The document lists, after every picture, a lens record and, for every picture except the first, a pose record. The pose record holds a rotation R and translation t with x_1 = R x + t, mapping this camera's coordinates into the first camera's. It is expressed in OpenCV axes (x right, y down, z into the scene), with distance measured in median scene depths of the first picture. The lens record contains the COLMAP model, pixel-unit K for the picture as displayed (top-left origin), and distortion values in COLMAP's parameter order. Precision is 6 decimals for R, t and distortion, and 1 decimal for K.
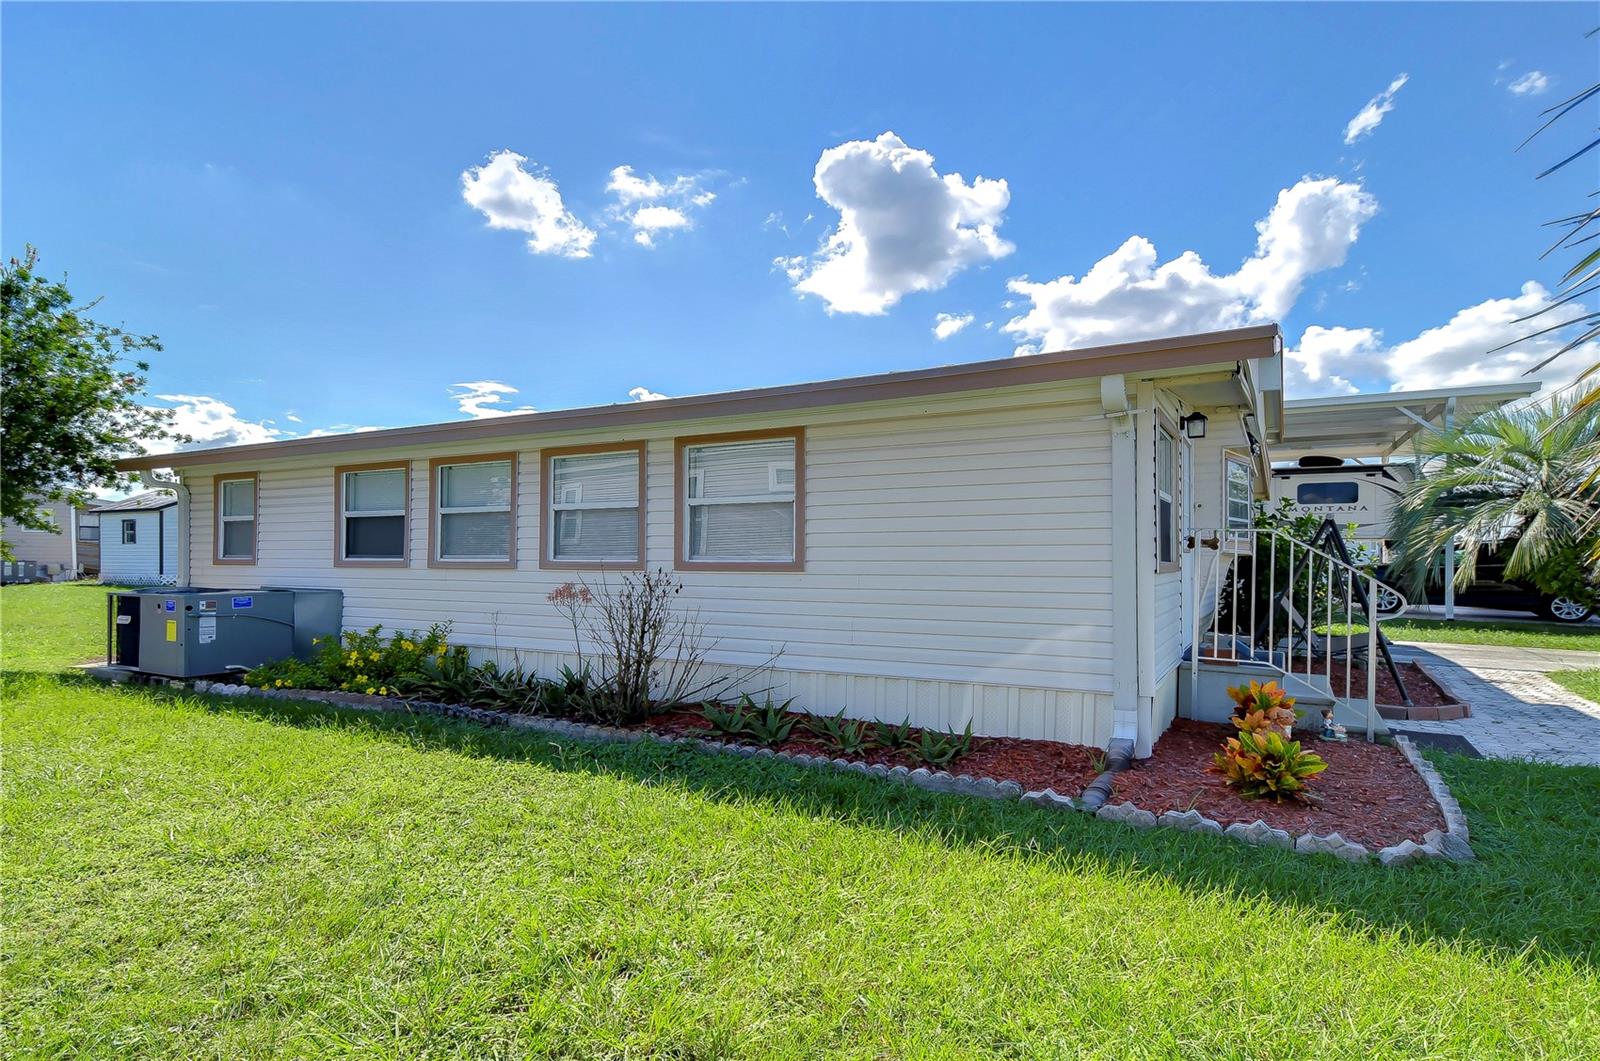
lens RADIAL K [[729.1, 0, 800.0], [0, 729.1, 544.2], [0, 0, 1]] dist [0.013702, -0.009667]
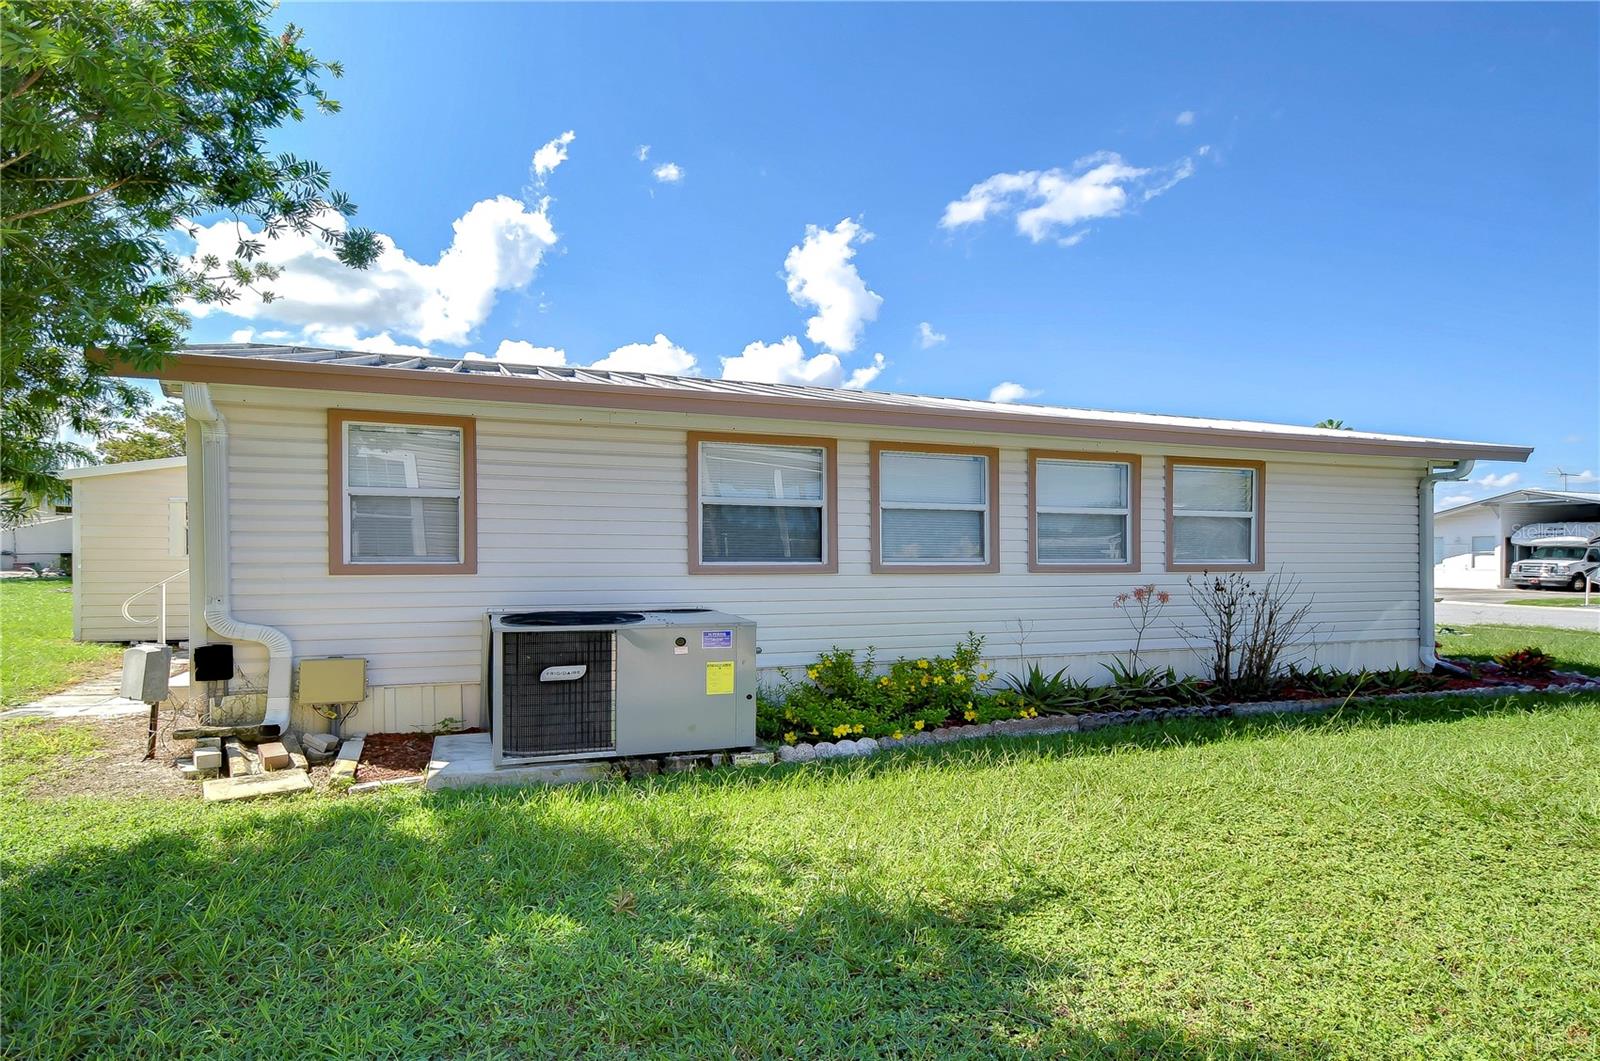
lens RADIAL K [[729.1, 0, 800.0], [0, 729.1, 544.2], [0, 0, 1]] dist [0.013702, -0.009667]
pose [[0.731164, 0.016245, 0.682008, -1.113823], [-0.008782, 0.999858, -0.014401, 0.011868], [-0.682145, 0.004540, 0.731202, 0.446909]]
